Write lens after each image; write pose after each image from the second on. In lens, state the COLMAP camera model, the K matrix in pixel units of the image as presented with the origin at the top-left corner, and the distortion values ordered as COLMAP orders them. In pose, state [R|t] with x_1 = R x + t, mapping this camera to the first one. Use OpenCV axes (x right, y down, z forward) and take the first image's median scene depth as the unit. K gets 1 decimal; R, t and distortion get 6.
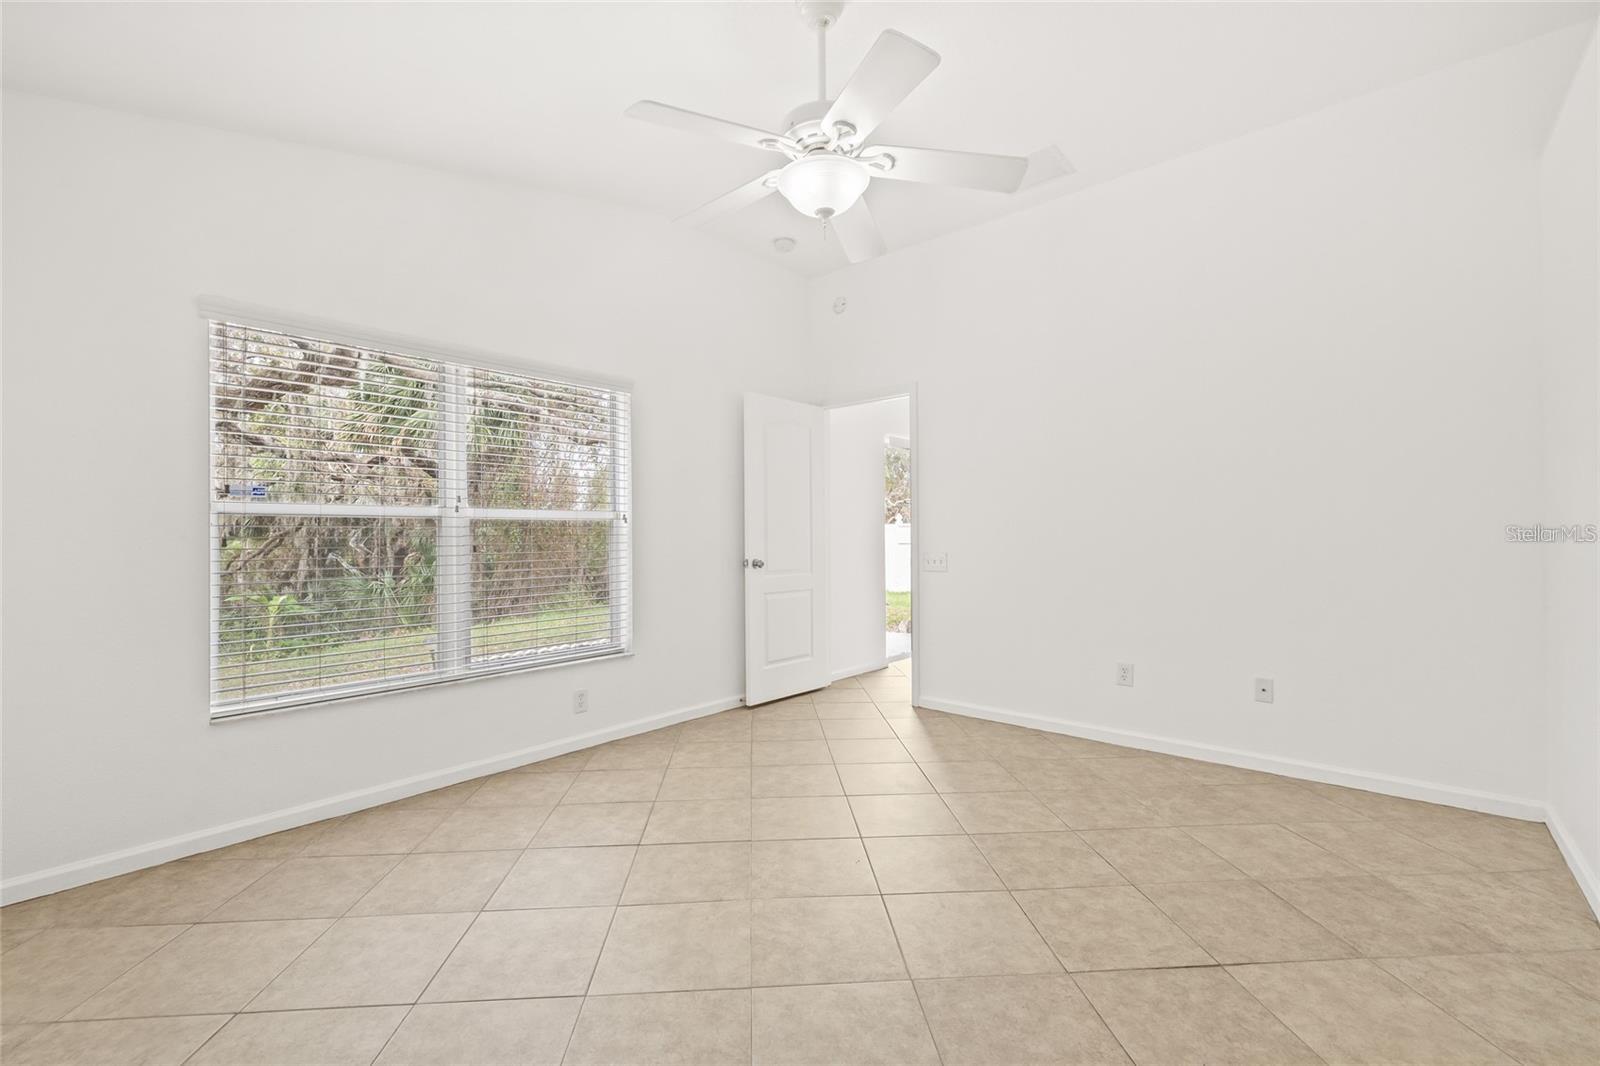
lens RADIAL K [[680.2, 0, 795.6], [0, 680.2, 543.2], [0, 0, 1]] dist [-0.002025, 0.000075]
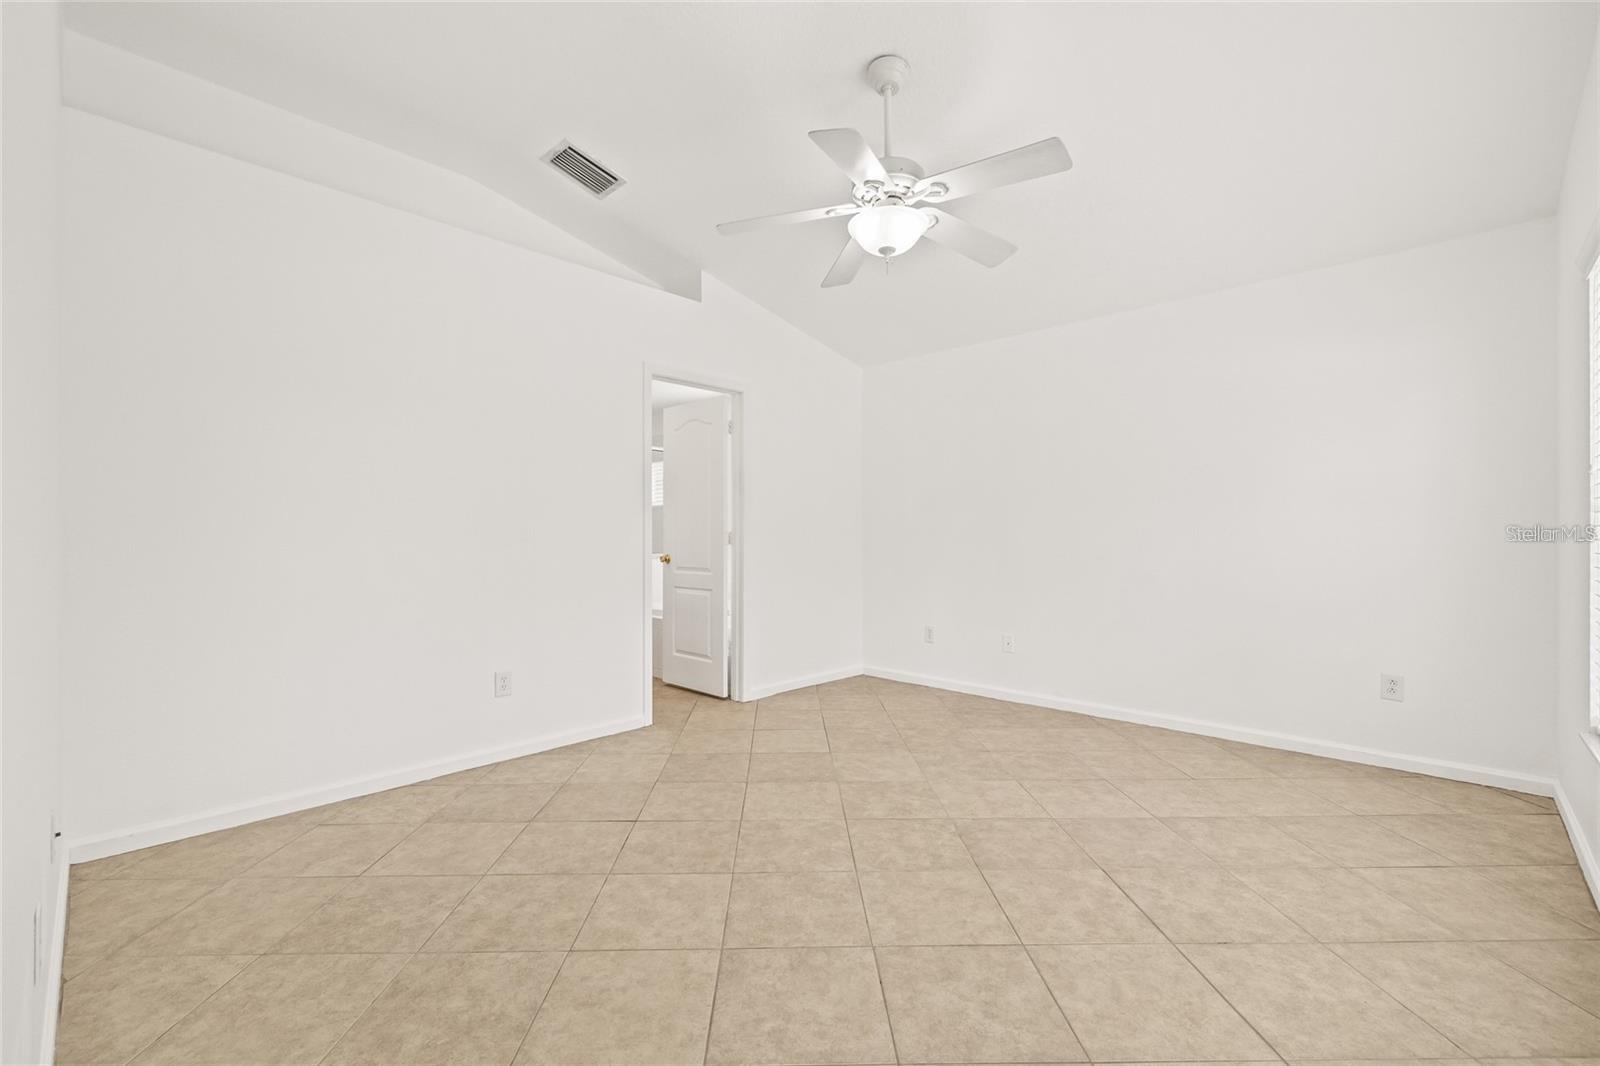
lens RADIAL K [[680.2, 0, 795.6], [0, 680.2, 543.2], [0, 0, 1]] dist [-0.002025, 0.000075]
pose [[-0.998824, 0.007449, 0.047909, 0.137056], [0.008597, 0.999680, 0.023782, -0.017145], [-0.047717, 0.024166, -0.998569, 1.997333]]
